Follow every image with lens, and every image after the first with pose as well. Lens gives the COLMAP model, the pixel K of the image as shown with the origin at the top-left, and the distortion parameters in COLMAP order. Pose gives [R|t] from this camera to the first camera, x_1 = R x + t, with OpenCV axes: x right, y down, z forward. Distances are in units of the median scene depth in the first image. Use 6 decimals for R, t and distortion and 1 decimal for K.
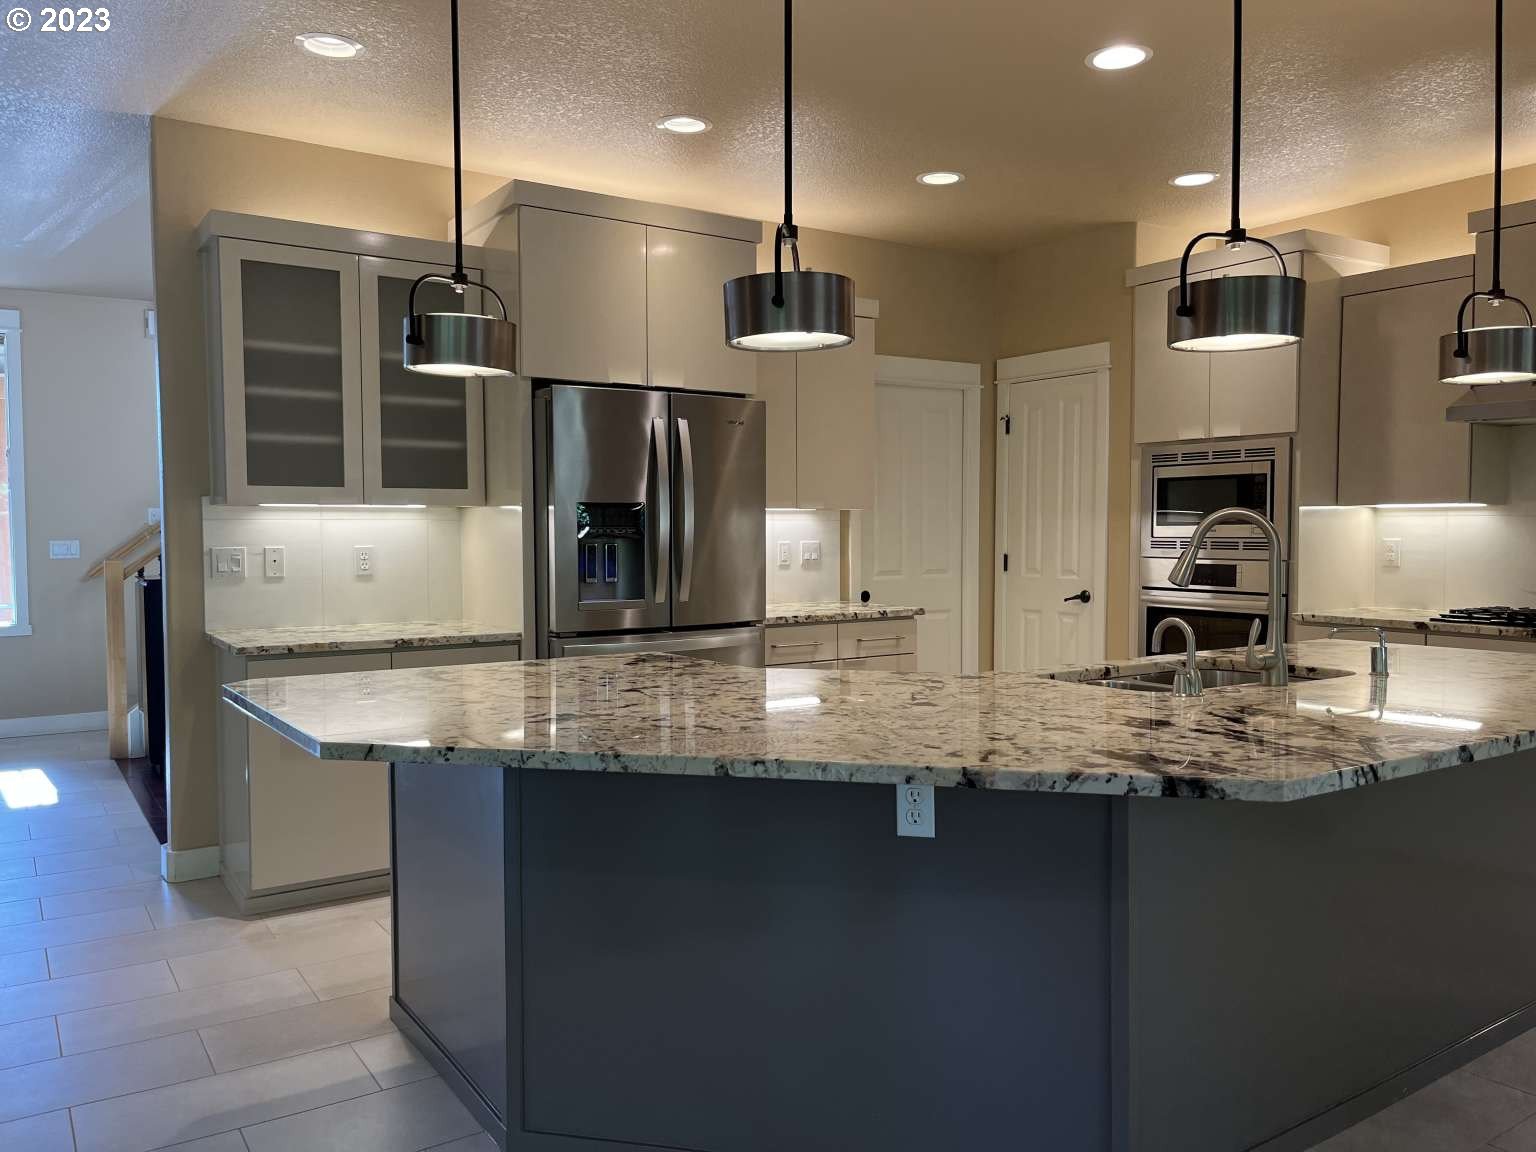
lens RADIAL K [[1166.4, 0, 759.7], [0, 1166.4, 578.0], [0, 0, 1]] dist [0.063636, -0.085879]
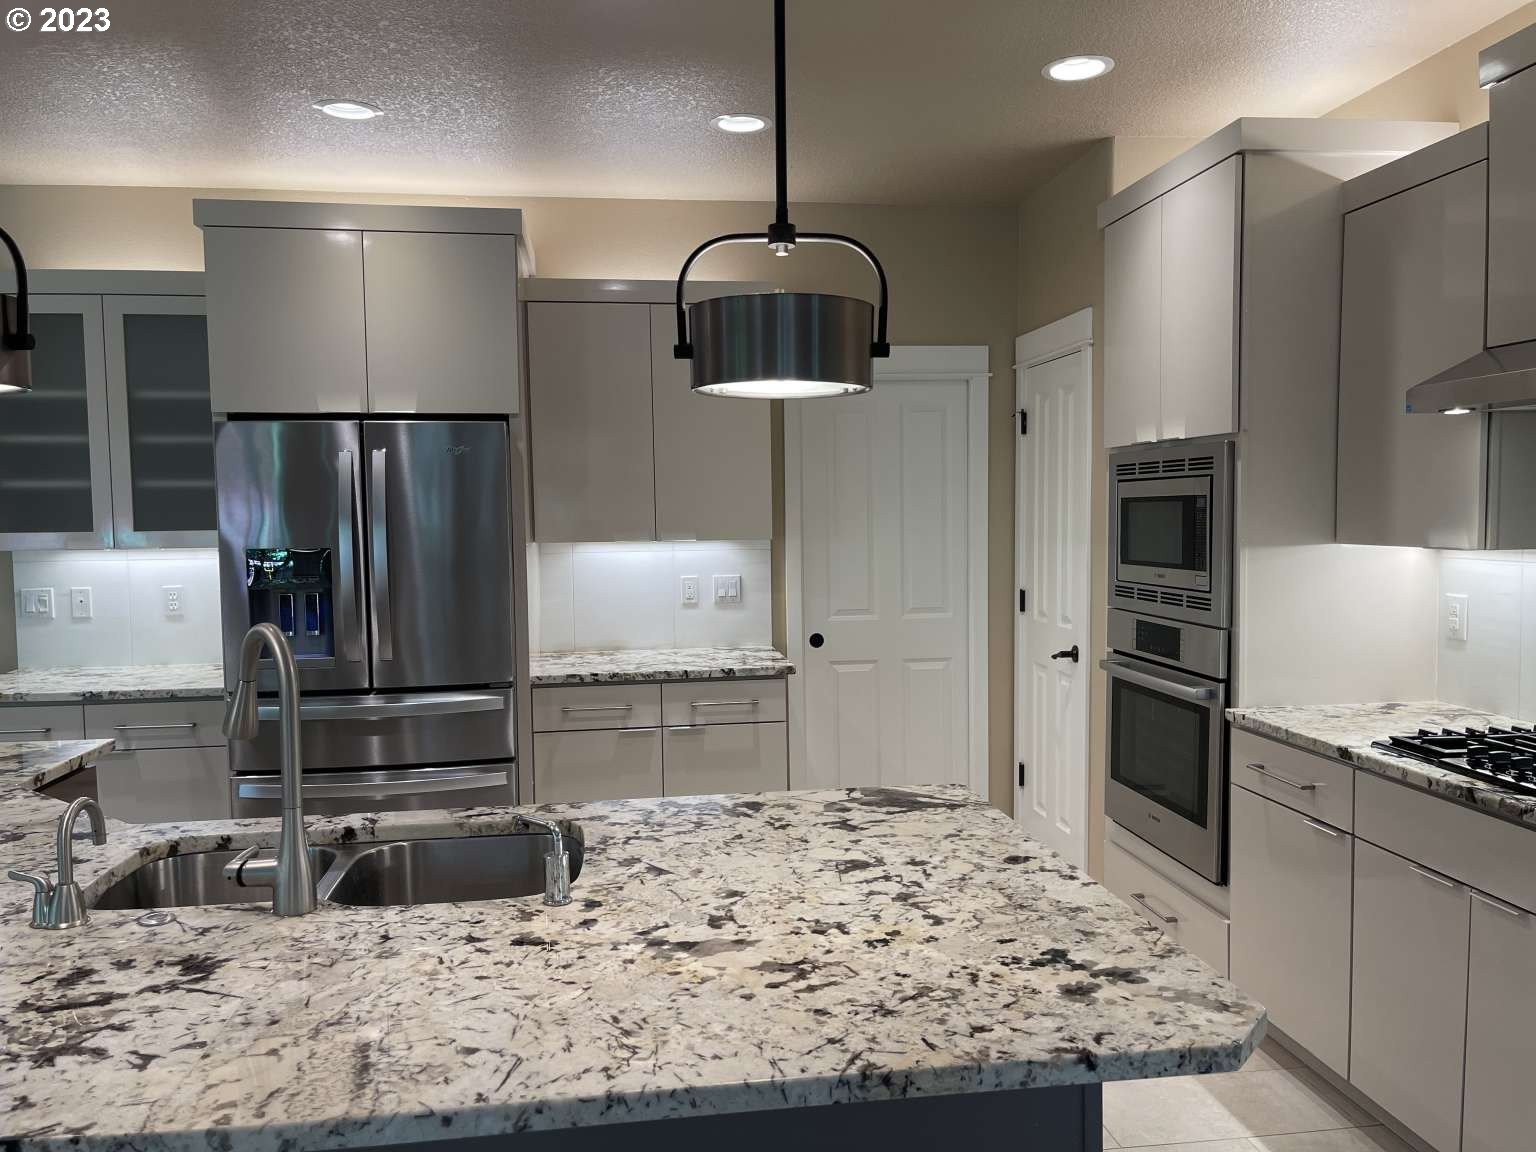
lens RADIAL K [[1166.4, 0, 761.2], [0, 1166.4, 580.1], [0, 0, 1]] dist [0.063636, -0.085879]
pose [[0.901619, 0.017494, -0.432178, 0.547337], [-0.009131, 0.999729, 0.021419, -0.058827], [0.432436, -0.015366, 0.901534, 0.324540]]
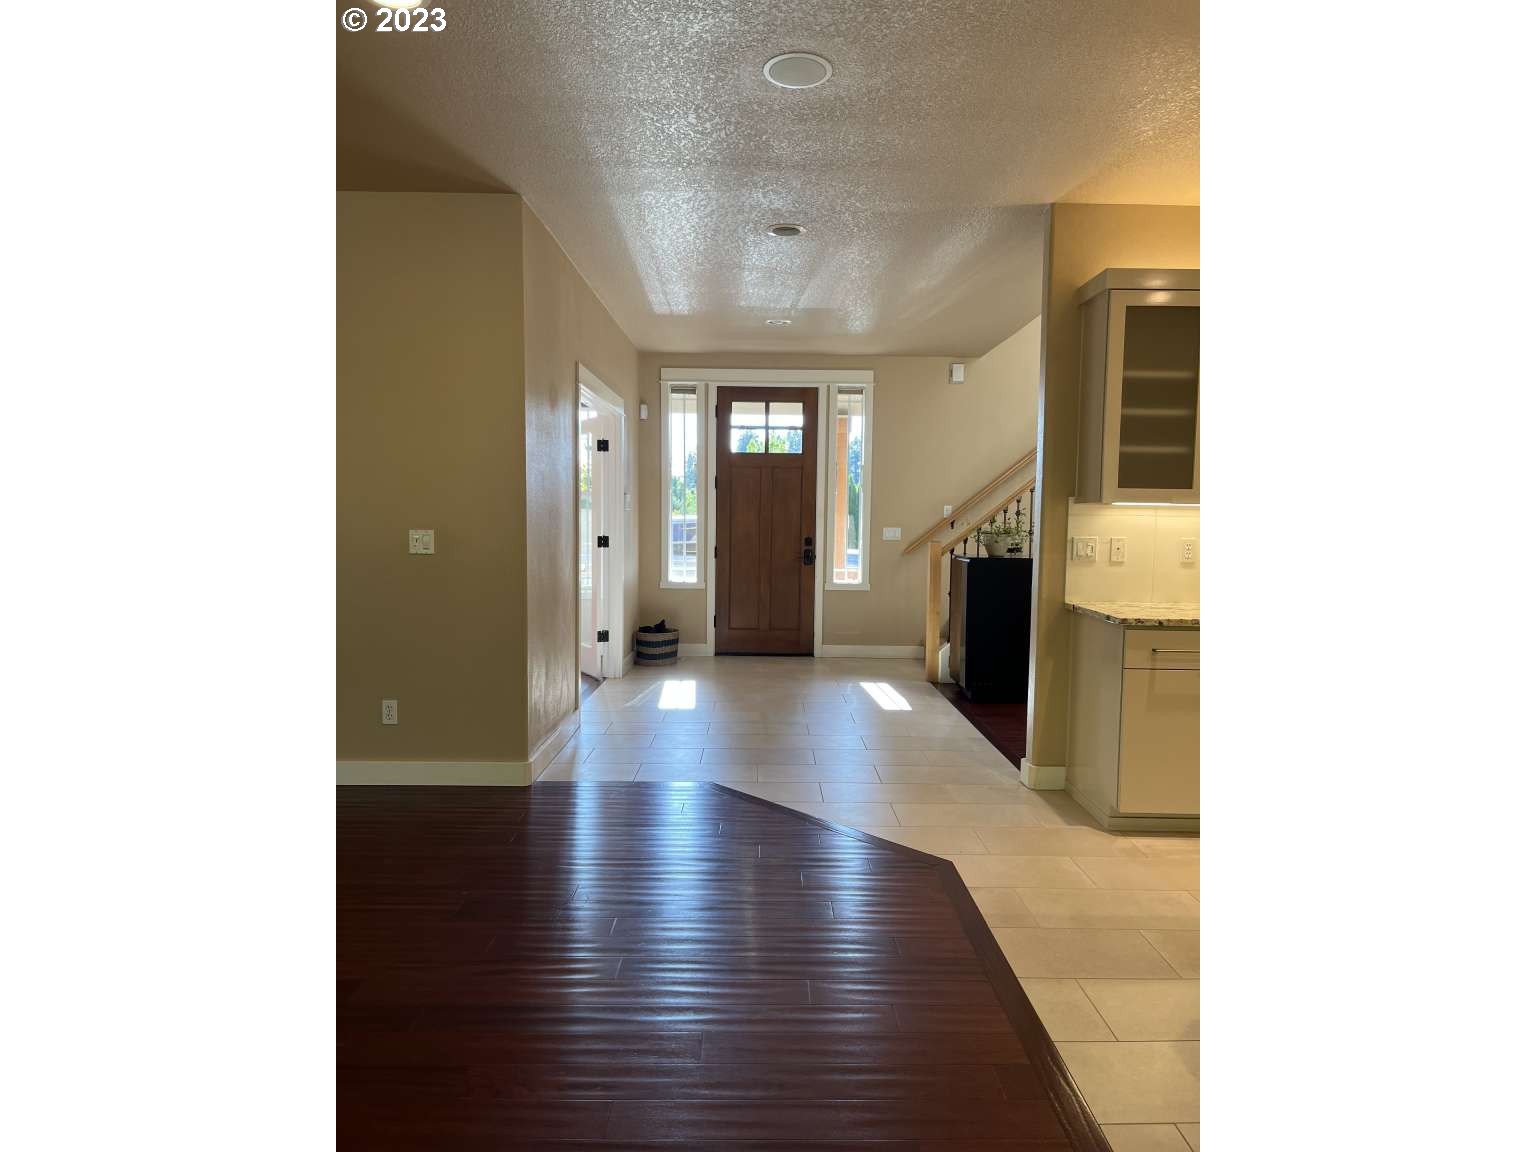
lens RADIAL K [[876.7, 0, 769.6], [0, 876.7, 575.4], [0, 0, 1]] dist [0.003075, -0.000140]
pose [[0.840697, 0.050447, -0.539150, -0.214615], [-0.040110, 0.998717, 0.030905, -0.000076], [0.540018, -0.004357, 0.841642, 0.014456]]
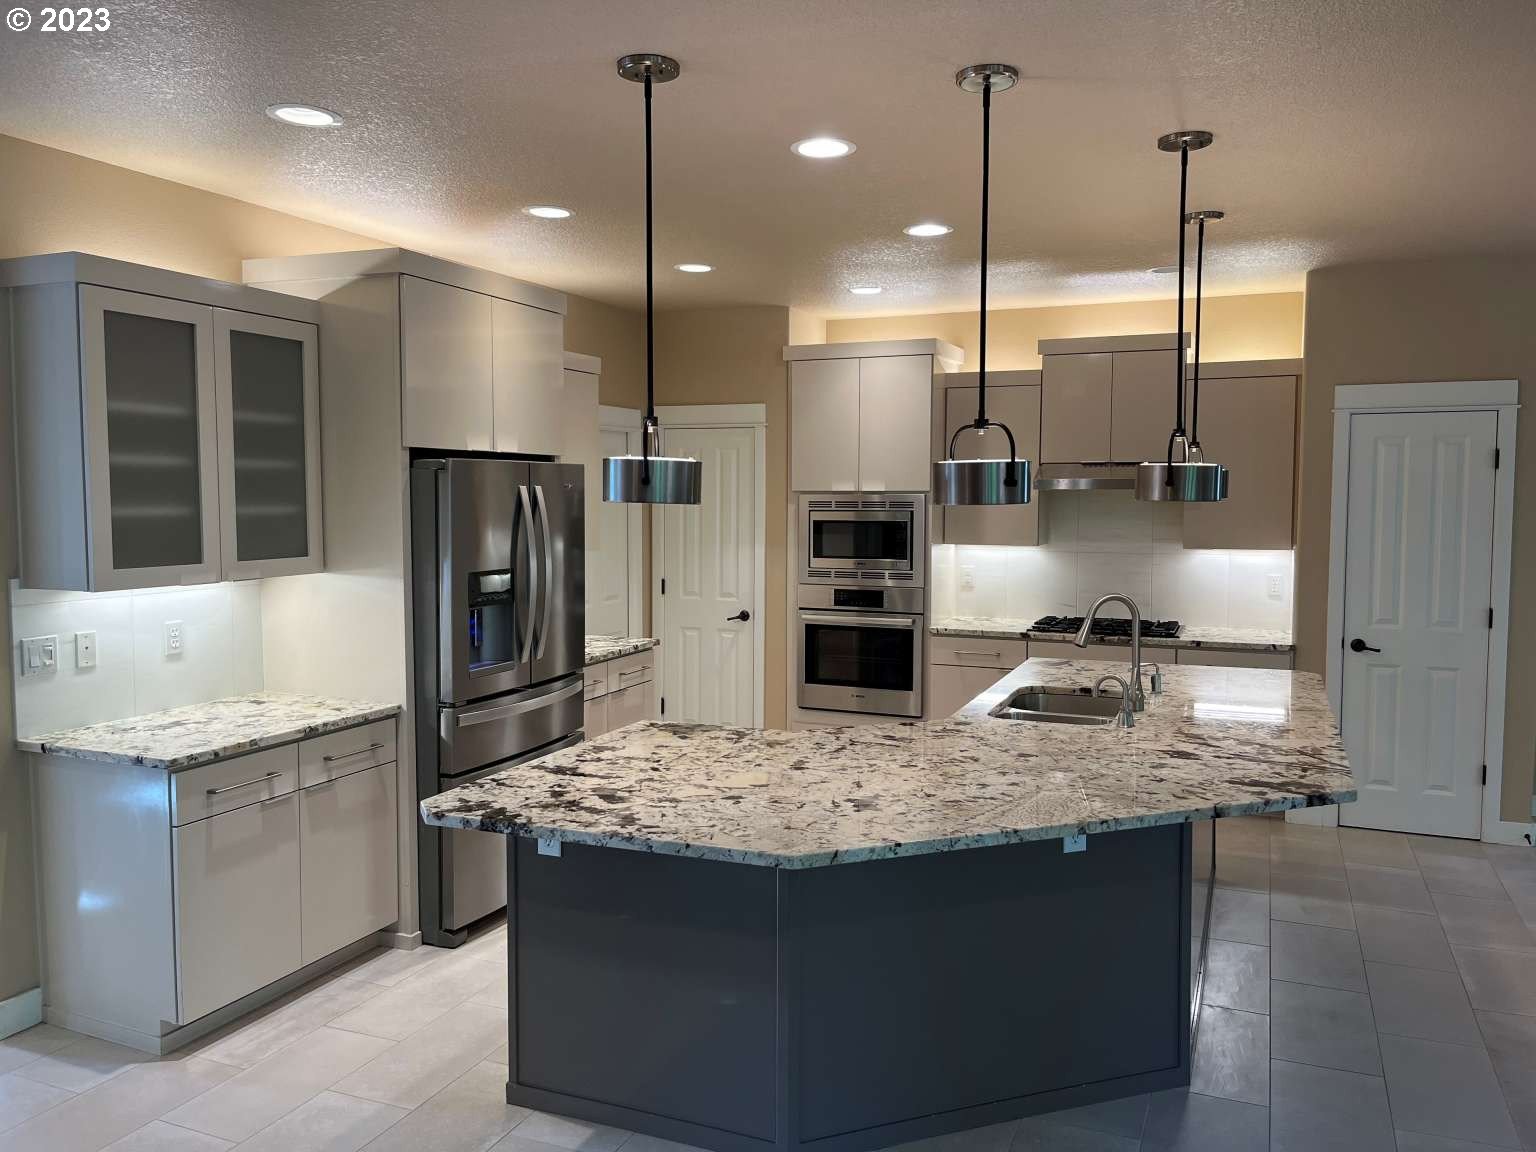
lens RADIAL K [[1166.4, 0, 772.0], [0, 1166.4, 572.3], [0, 0, 1]] dist [0.063636, -0.085879]
pose [[0.831358, -0.034347, 0.554674, -0.461152], [0.021228, 0.999323, 0.030063, -0.082880], [-0.555331, -0.013219, 0.831524, 0.006448]]
